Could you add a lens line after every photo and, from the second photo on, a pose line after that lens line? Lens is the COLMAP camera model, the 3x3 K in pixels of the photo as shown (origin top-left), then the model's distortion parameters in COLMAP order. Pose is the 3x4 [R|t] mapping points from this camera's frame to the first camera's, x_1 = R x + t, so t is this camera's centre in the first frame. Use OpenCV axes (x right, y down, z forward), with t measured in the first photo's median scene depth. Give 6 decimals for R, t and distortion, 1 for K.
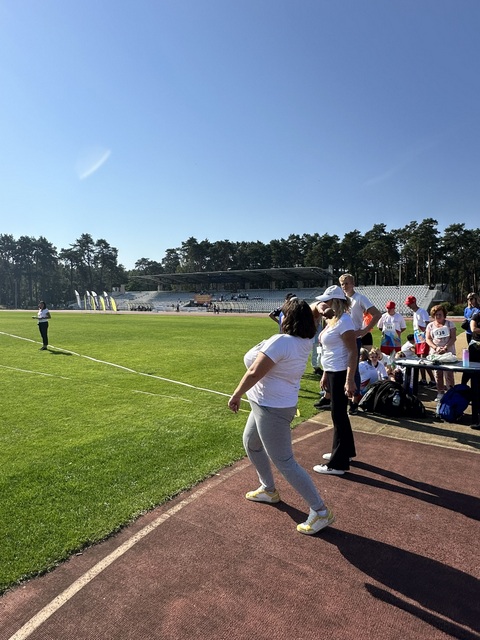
lens RADIAL K [[399.2, 0, 239.8], [0, 399.2, 322.6], [0, 0, 1]] dist [-0.007214, 0.004006]
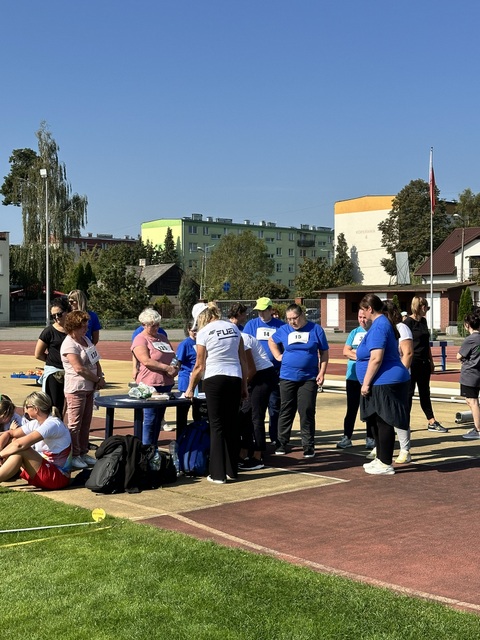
lens RADIAL K [[950.2, 0, 240.0], [0, 950.2, 320.0], [0, 0, 1]] dist [0.148696, 0.017161]
pose [[0.228838, -0.016489, 0.973325, -0.064559], [0.044684, 0.998981, 0.006418, -0.002103], [-0.972439, 0.042024, 0.229341, 0.031186]]
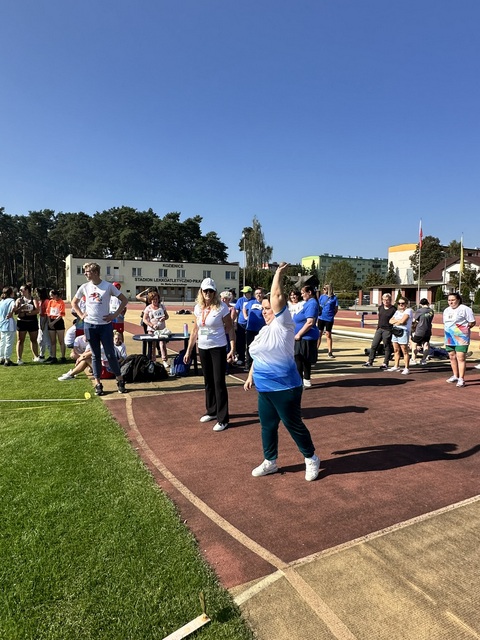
lens RADIAL K [[399.2, 0, 239.8], [0, 399.2, 322.6], [0, 0, 1]] dist [-0.007214, 0.004006]
pose [[0.481877, -0.061358, 0.874088, -0.034106], [0.028829, 0.998115, 0.054171, -0.000503], [-0.875764, -0.000904, 0.482738, 0.009291]]
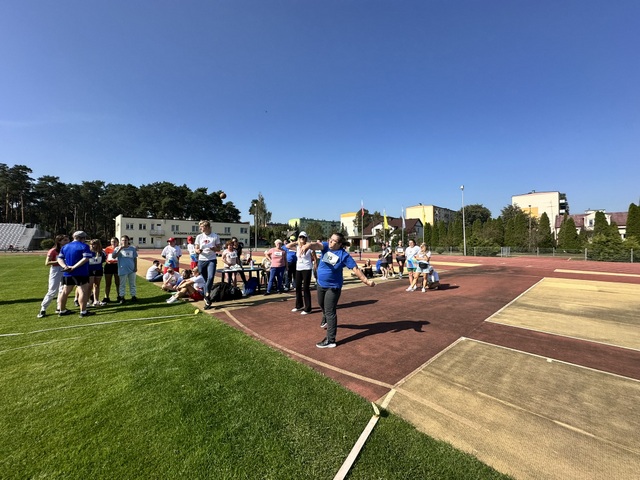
lens RADIAL K [[256.7, 0, 320.0], [0, 256.7, 240.0], [0, 0, 1]] dist [-0.003653, 0.000622]
pose [[0.221000, 0.008498, 0.975237, -0.042290], [0.041576, 0.998971, -0.018126, -0.000308], [-0.974387, 0.044552, 0.220419, 0.019866]]
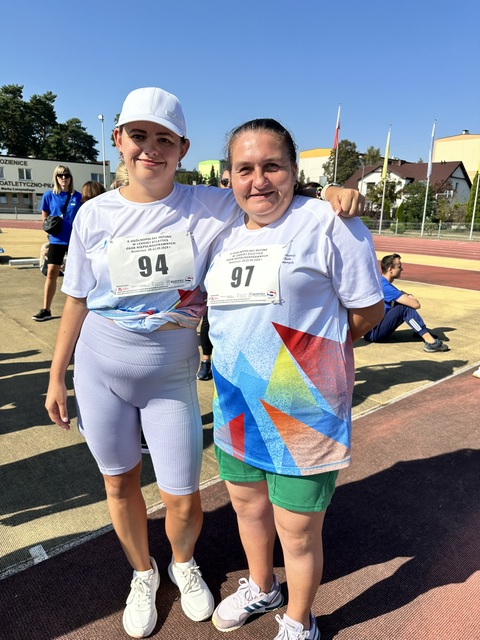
lens RADIAL K [[451.3, 0, 239.1], [0, 451.3, 316.4], [0, 0, 1]] dist [0.074264, -0.110600]
pose [[0.270583, -0.215499, 0.938267, 0.038627], [0.015332, 0.975465, 0.219621, 0.001302], [-0.962575, -0.045040, 0.267248, 0.018316]]
